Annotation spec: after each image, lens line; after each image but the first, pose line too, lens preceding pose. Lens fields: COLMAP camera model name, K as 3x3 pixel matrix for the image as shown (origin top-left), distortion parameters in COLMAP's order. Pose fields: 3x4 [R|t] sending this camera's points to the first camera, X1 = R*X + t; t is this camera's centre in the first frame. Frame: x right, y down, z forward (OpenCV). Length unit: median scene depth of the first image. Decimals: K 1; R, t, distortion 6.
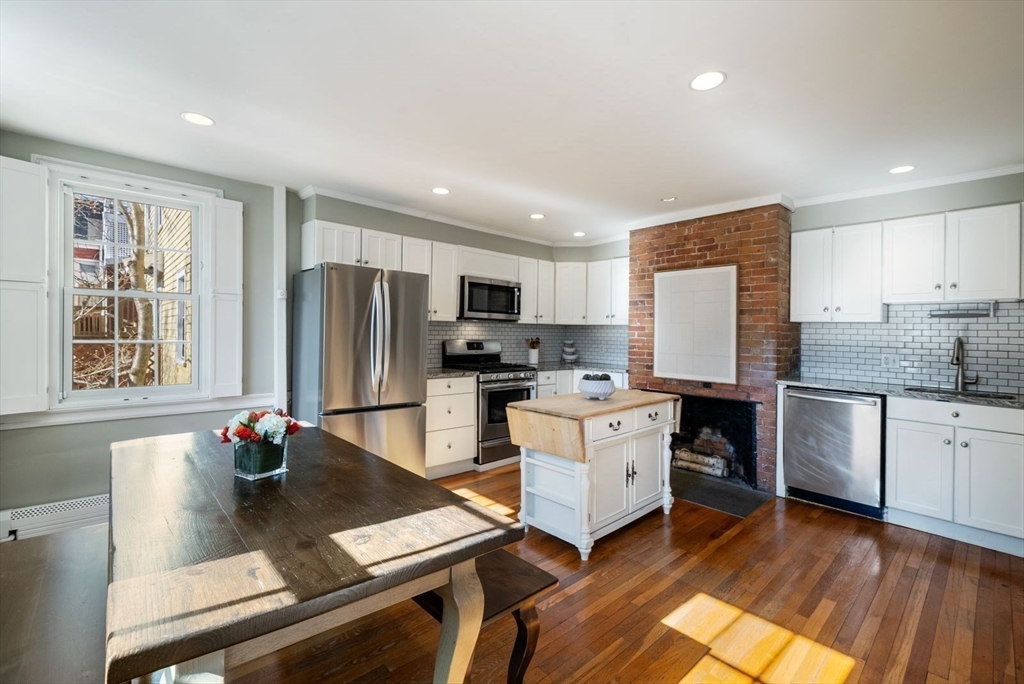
lens RADIAL K [[449.5, 0, 491.3], [0, 449.5, 322.7], [0, 0, 1]] dist [0.001022, 0.000544]
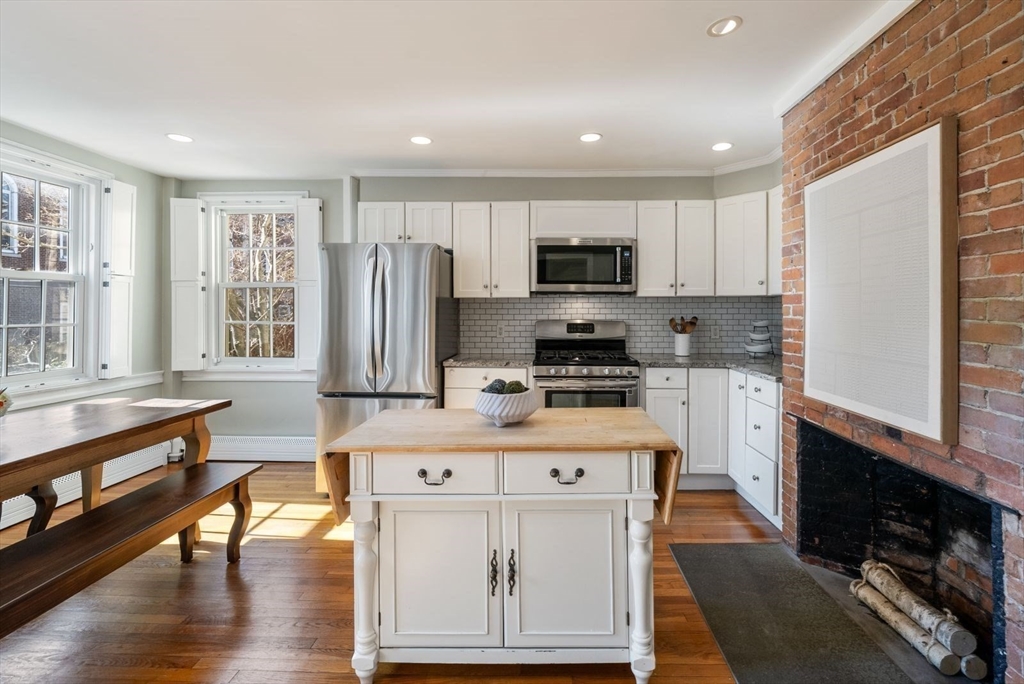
lens RADIAL K [[449.5, 0, 529.3], [0, 449.5, 303.3], [0, 0, 1]] dist [0.000023, 0.000248]
pose [[0.729227, -0.023741, -0.683860, 0.554397], [0.028111, 0.999594, -0.004727, 0.013919], [0.683694, -0.015777, 0.729598, 0.498204]]
